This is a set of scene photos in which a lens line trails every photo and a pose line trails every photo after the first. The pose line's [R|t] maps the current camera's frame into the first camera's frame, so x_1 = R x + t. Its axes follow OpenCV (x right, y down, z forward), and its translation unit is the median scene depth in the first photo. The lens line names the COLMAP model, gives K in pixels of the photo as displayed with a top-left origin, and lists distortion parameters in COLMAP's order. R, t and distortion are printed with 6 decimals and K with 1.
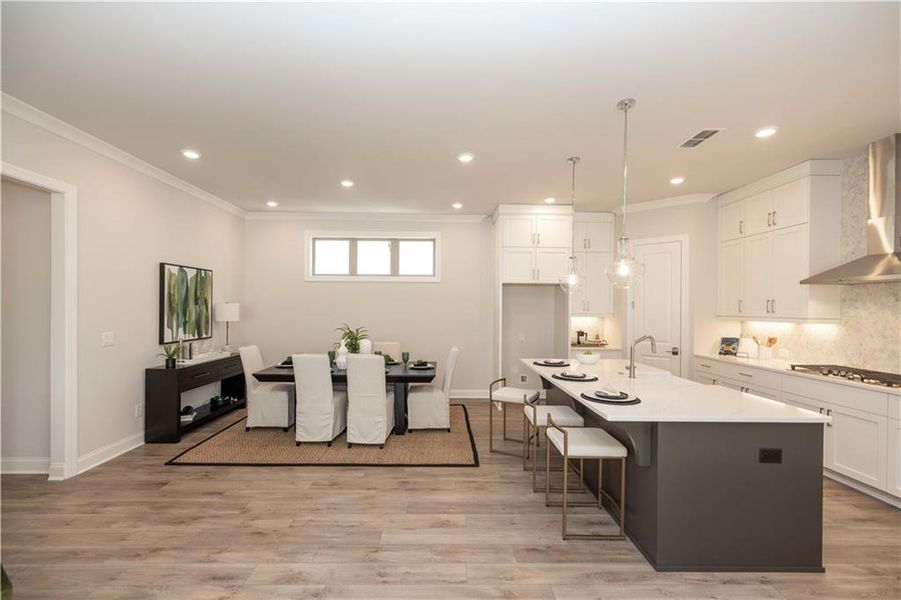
lens RADIAL K [[384.7, 0, 444.7], [0, 384.7, 310.3], [0, 0, 1]] dist [0.006740, -0.000605]
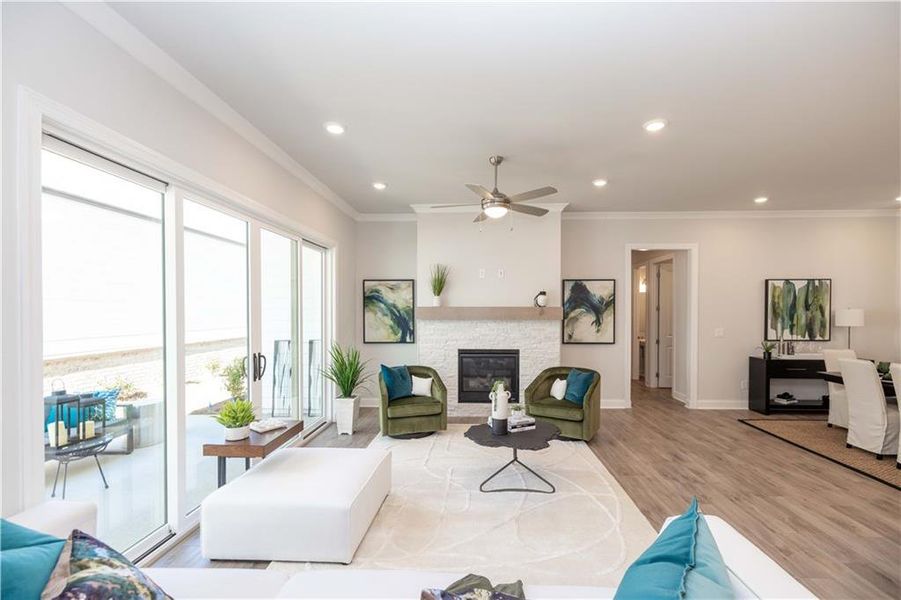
lens RADIAL K [[384.7, 0, 464.0], [0, 384.7, 314.6], [0, 0, 1]] dist [0.006740, -0.000605]
pose [[-0.045839, 0.002942, -0.998945, 0.623456], [-0.007539, 0.999966, 0.003291, 0.001524], [0.998920, 0.007682, -0.045815, 0.021659]]
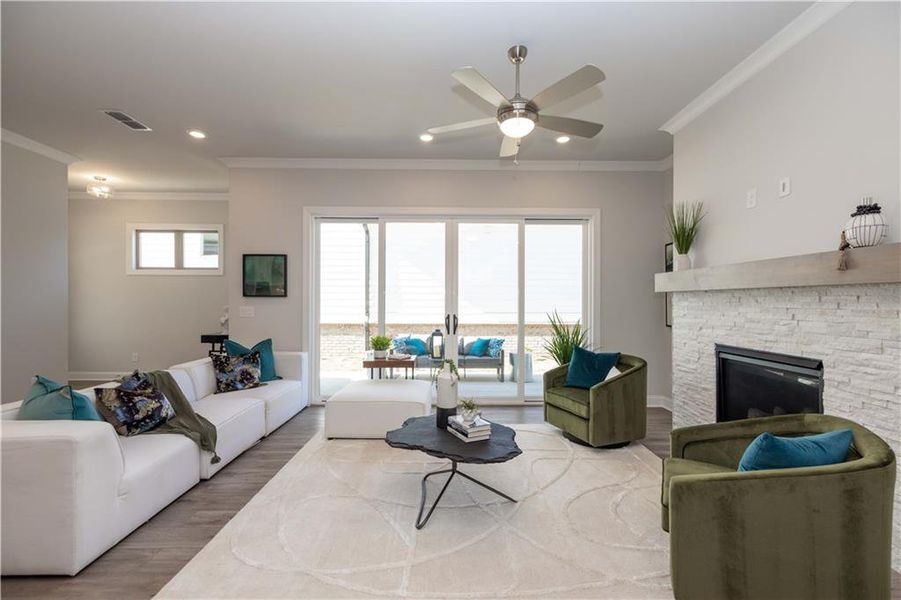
lens RADIAL K [[384.7, 0, 453.7], [0, 384.7, 300.4], [0, 0, 1]] dist [0.006740, -0.000605]
pose [[-0.999916, -0.010455, -0.007614, -0.115356], [-0.010487, 0.999937, 0.004082, 0.039506], [0.007571, 0.004162, -0.999963, 0.631833]]
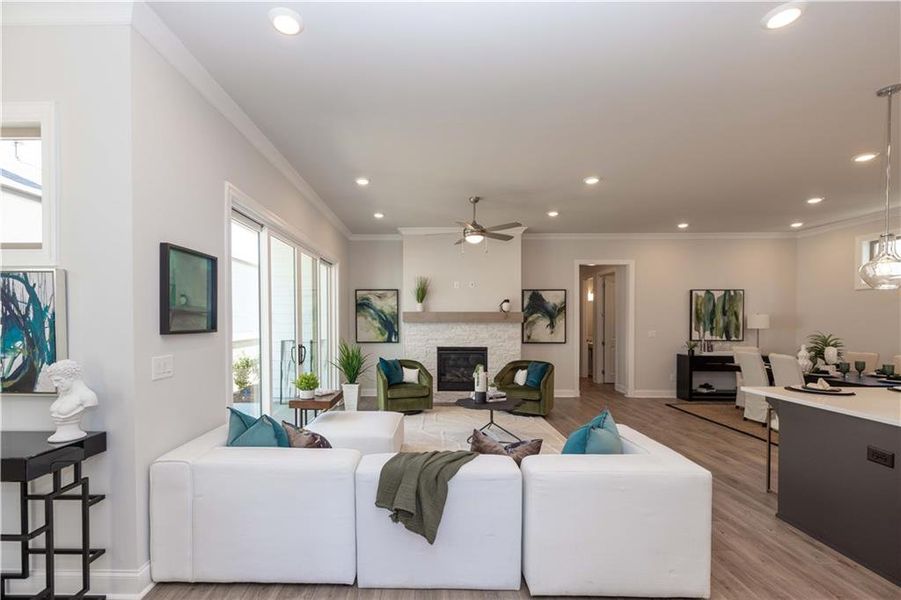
lens RADIAL K [[384.7, 0, 419.3], [0, 384.7, 322.5], [0, 0, 1]] dist [0.006740, -0.000605]
pose [[-0.040998, -0.000493, -0.999159, 0.888727], [-0.008819, 0.999961, -0.000131, 0.021943], [0.999120, 0.008807, -0.041000, -0.059428]]
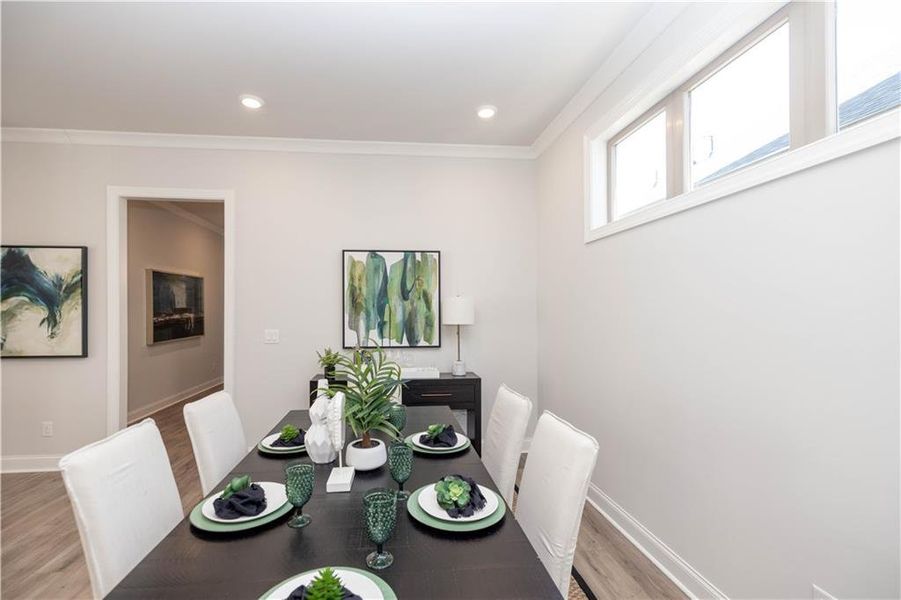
lens RADIAL K [[403.1, 0, 456.6], [0, 403.1, 302.2], [0, 0, 1]] dist [-0.007822, 0.002634]
pose [[0.086159, -0.009298, -0.996238, 0.147662], [-0.005319, 0.999938, -0.009793, -0.003684], [0.996267, 0.006143, 0.086104, 1.133107]]
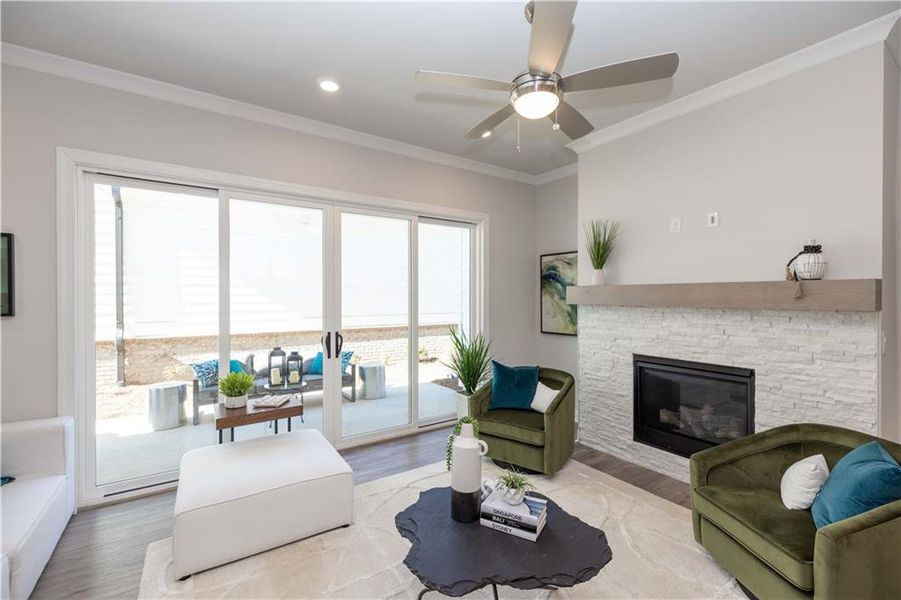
lens RADIAL K [[384.7, 0, 451.2], [0, 384.7, 299.0], [0, 0, 1]] dist [0.006740, -0.000605]
pose [[-0.830990, -0.002284, -0.556283, 0.124231], [-0.009155, 0.999912, 0.009571, 0.003784], [0.556213, 0.013046, -0.830938, 0.373172]]
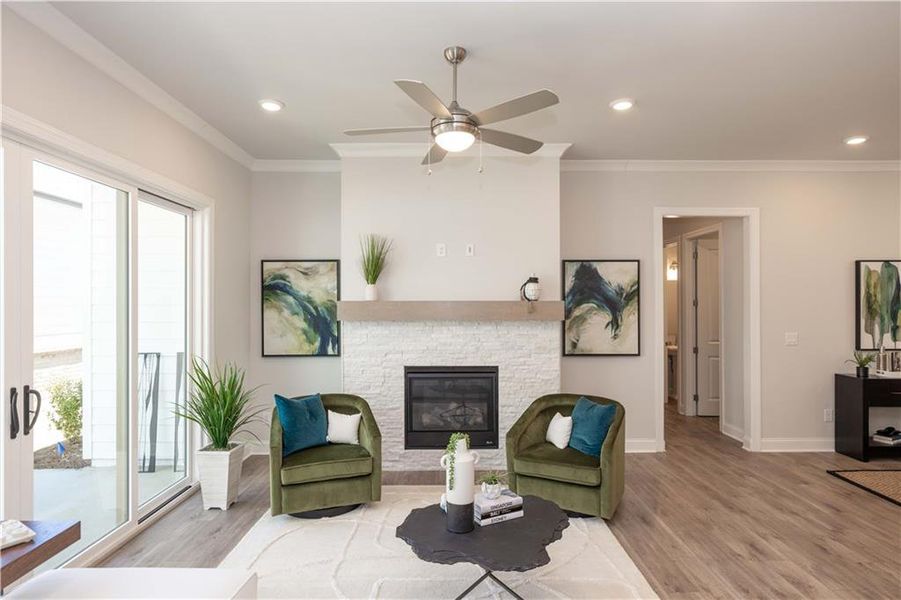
lens RADIAL K [[486.7, 0, 451.6], [0, 486.7, 300.9], [0, 0, 1]] dist [0.008124, -0.002446]
pose [[-0.006784, -0.016394, -0.999843, 0.411406], [-0.005558, 0.999851, -0.016356, -0.003715], [0.999962, 0.005446, -0.006874, 0.051115]]
